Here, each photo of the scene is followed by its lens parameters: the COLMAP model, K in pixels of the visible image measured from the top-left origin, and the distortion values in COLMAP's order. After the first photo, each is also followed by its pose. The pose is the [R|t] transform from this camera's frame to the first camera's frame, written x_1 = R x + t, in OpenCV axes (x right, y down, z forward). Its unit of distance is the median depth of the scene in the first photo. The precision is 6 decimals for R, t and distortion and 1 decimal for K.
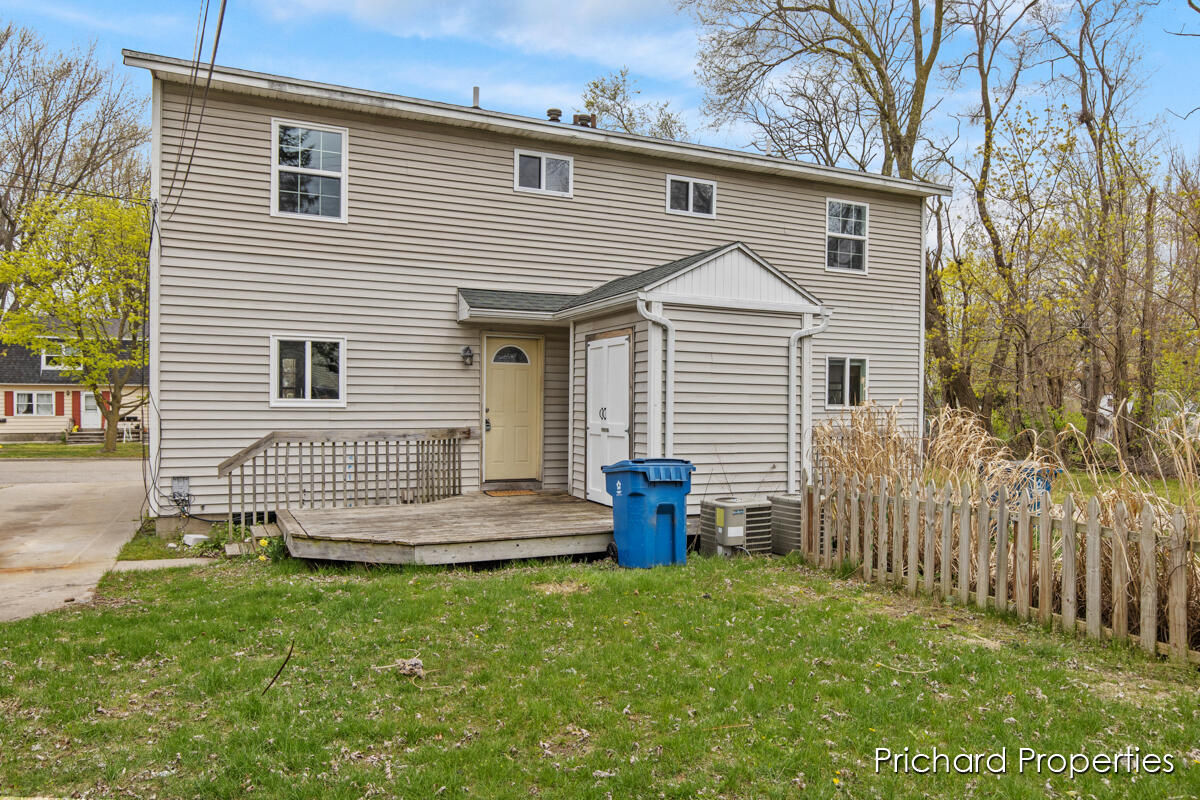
lens RADIAL K [[1341.0, 0, 600.3], [0, 1341.0, 400.8], [0, 0, 1]] dist [0.007460, 0.000000]
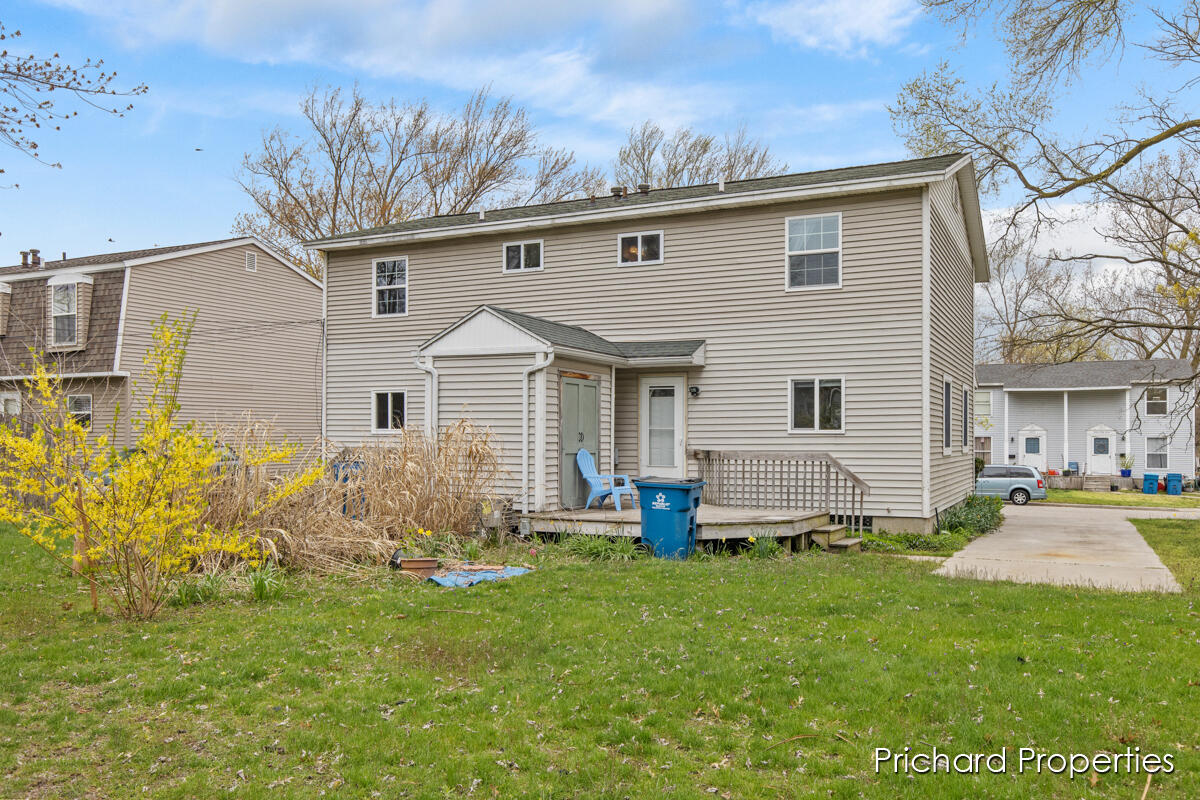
lens RADIAL K [[967.8, 0, 599.6], [0, 967.8, 406.1], [0, 0, 1]] dist [0.010934, 0.001577]
pose [[0.442181, -0.031796, -0.896362, 0.732894], [0.007574, 0.999468, -0.031717, 0.007704], [0.896894, 0.007235, 0.442186, 0.562858]]
